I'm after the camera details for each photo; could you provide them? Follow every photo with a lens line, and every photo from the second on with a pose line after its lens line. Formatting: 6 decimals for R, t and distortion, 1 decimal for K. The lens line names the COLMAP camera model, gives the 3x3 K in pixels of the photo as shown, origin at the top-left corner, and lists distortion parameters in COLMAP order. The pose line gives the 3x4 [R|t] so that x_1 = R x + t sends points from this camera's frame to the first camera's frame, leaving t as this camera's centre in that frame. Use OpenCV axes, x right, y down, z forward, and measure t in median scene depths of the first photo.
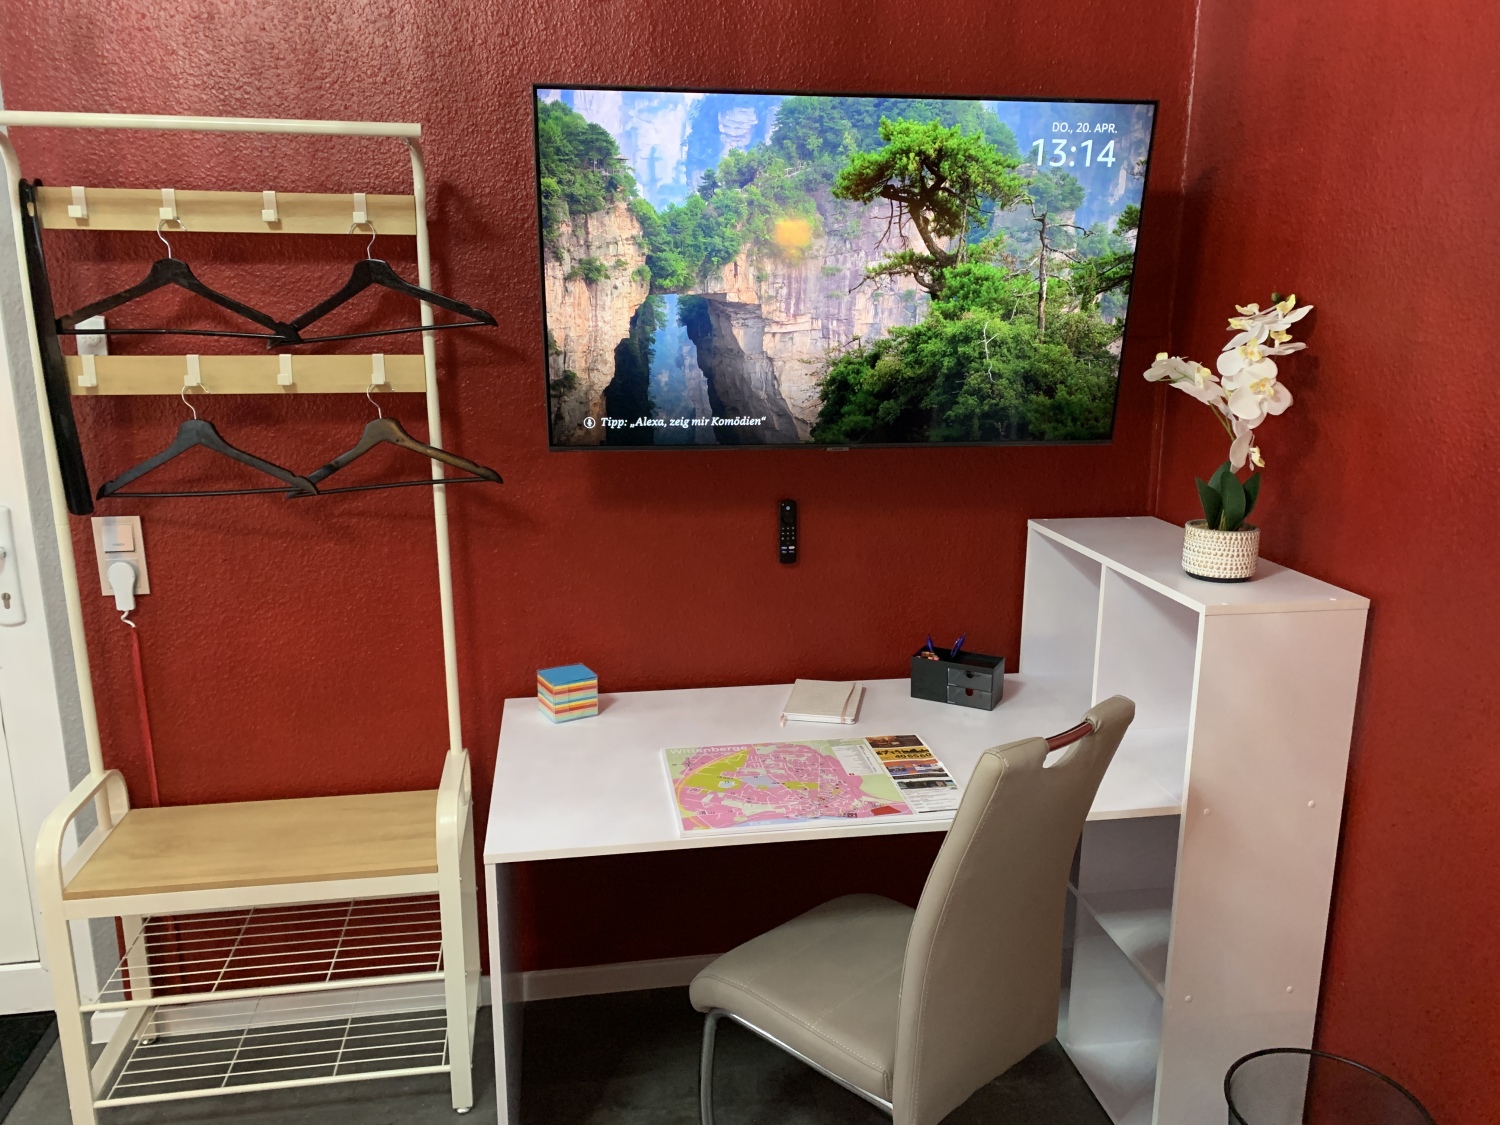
lens RADIAL K [[1160.4, 0, 737.7], [0, 1160.4, 559.4], [0, 0, 1]] dist [0.074068, -0.065982]
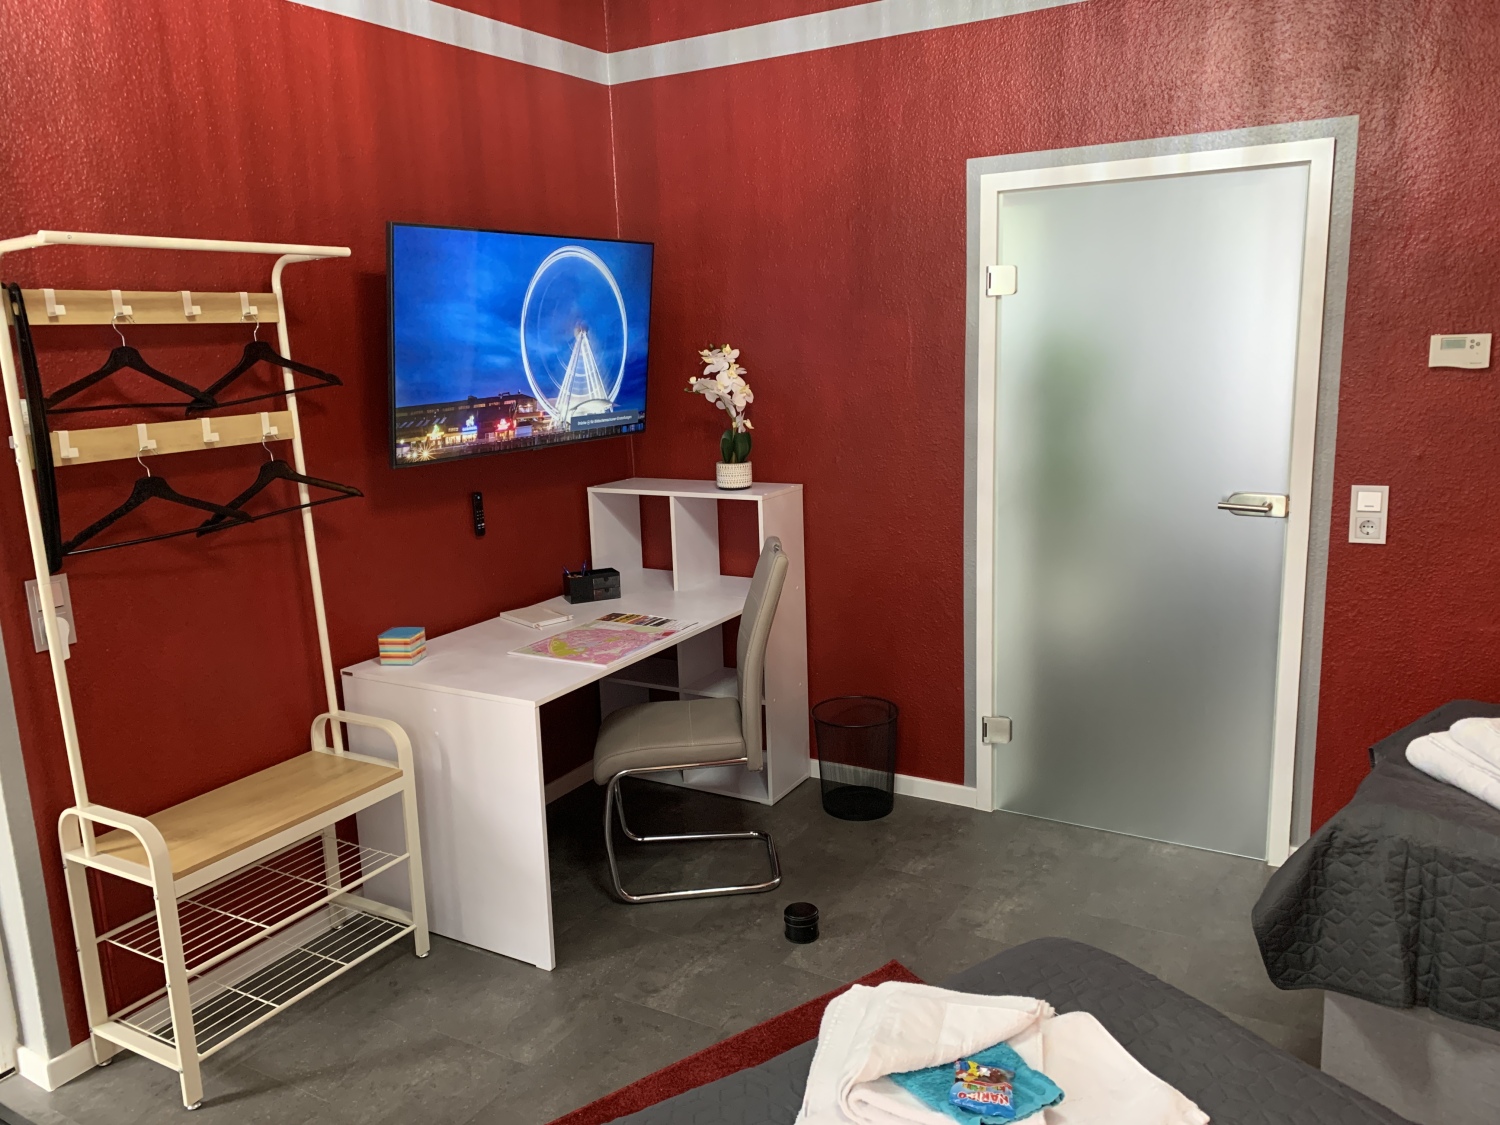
lens RADIAL K [[1160.4, 0, 737.7], [0, 1160.4, 559.4], [0, 0, 1]] dist [0.074068, -0.065982]
pose [[0.634611, -0.175597, 0.752618, -1.007415], [0.214121, 0.975671, 0.047091, 0.037684], [-0.742577, 0.131267, 0.656771, -0.238911]]
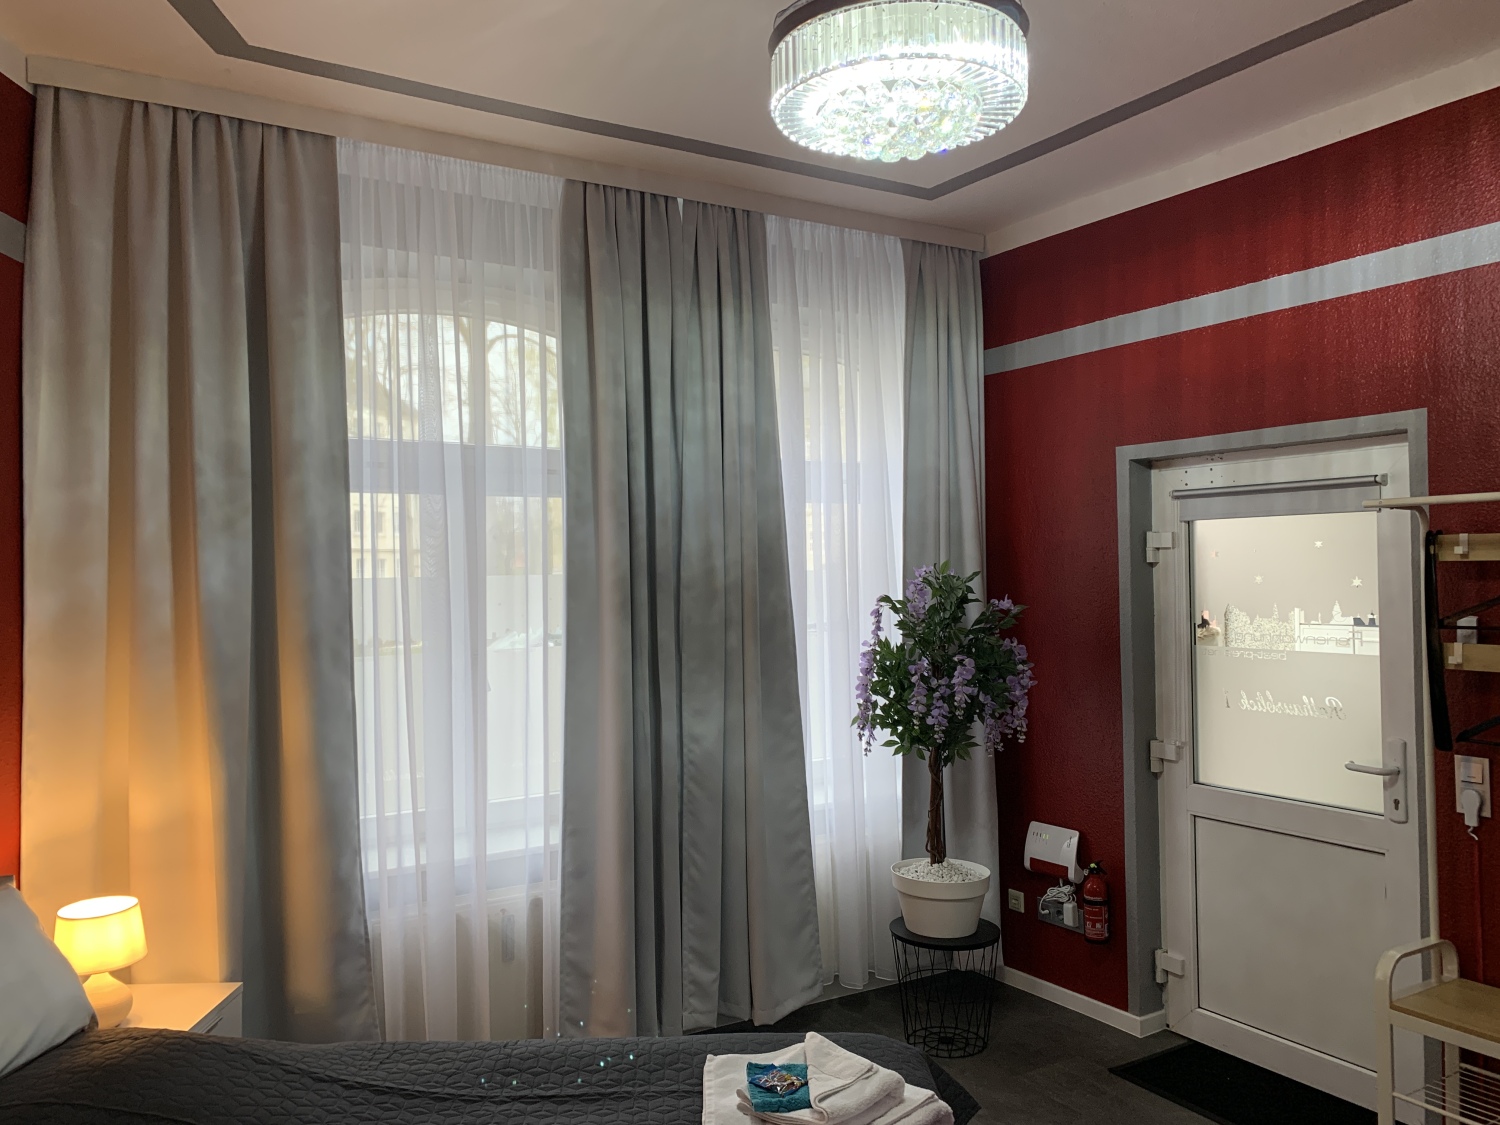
lens RADIAL K [[1160.4, 0, 737.7], [0, 1160.4, 559.4], [0, 0, 1]] dist [0.074068, -0.065982]
pose [[0.389011, -0.014522, -0.921119, 0.452134], [-0.194180, 0.976119, -0.097396, 0.042960], [0.900536, 0.216751, 0.376902, -0.383076]]
